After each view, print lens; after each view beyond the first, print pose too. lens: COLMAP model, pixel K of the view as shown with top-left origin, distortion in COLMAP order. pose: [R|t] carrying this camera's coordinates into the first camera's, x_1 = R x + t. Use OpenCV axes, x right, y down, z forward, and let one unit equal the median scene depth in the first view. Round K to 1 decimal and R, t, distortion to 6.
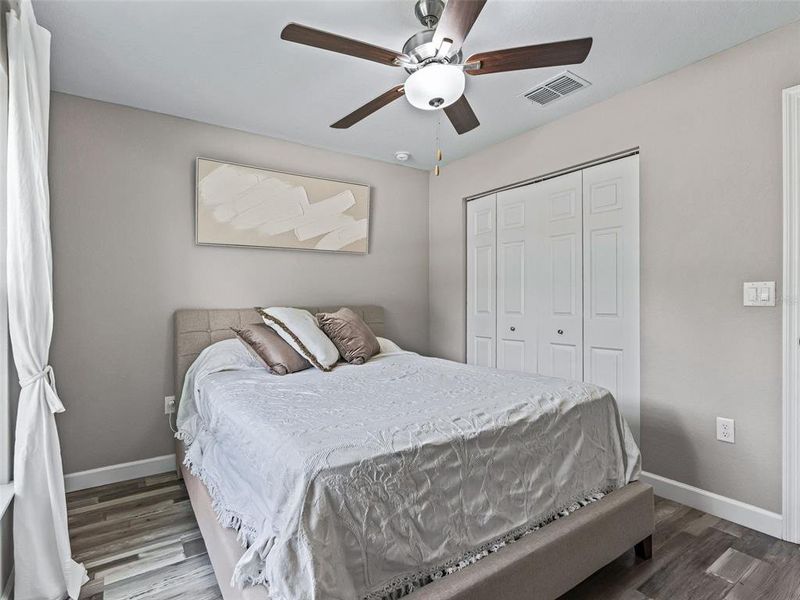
lens RADIAL K [[424.2, 0, 414.4], [0, 424.2, 297.8], [0, 0, 1]] dist [-0.000890, 0.000243]
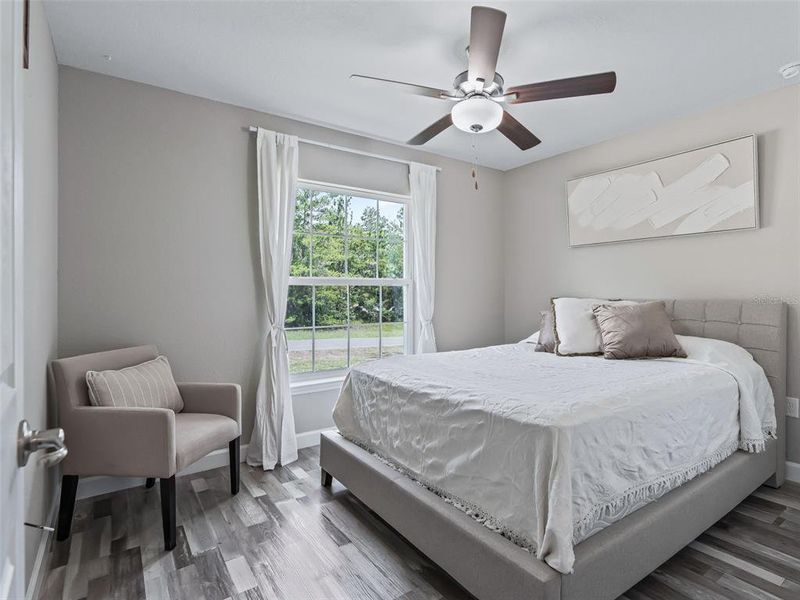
lens RADIAL K [[402.3, 0, 396.5], [0, 402.3, 289.2], [0, 0, 1]] dist [-0.004899, -0.000475]
pose [[-0.004543, 0.007261, -0.999963, 1.265659], [0.006699, 0.999951, 0.007230, -0.017011], [0.999967, -0.006666, -0.004592, 0.832700]]
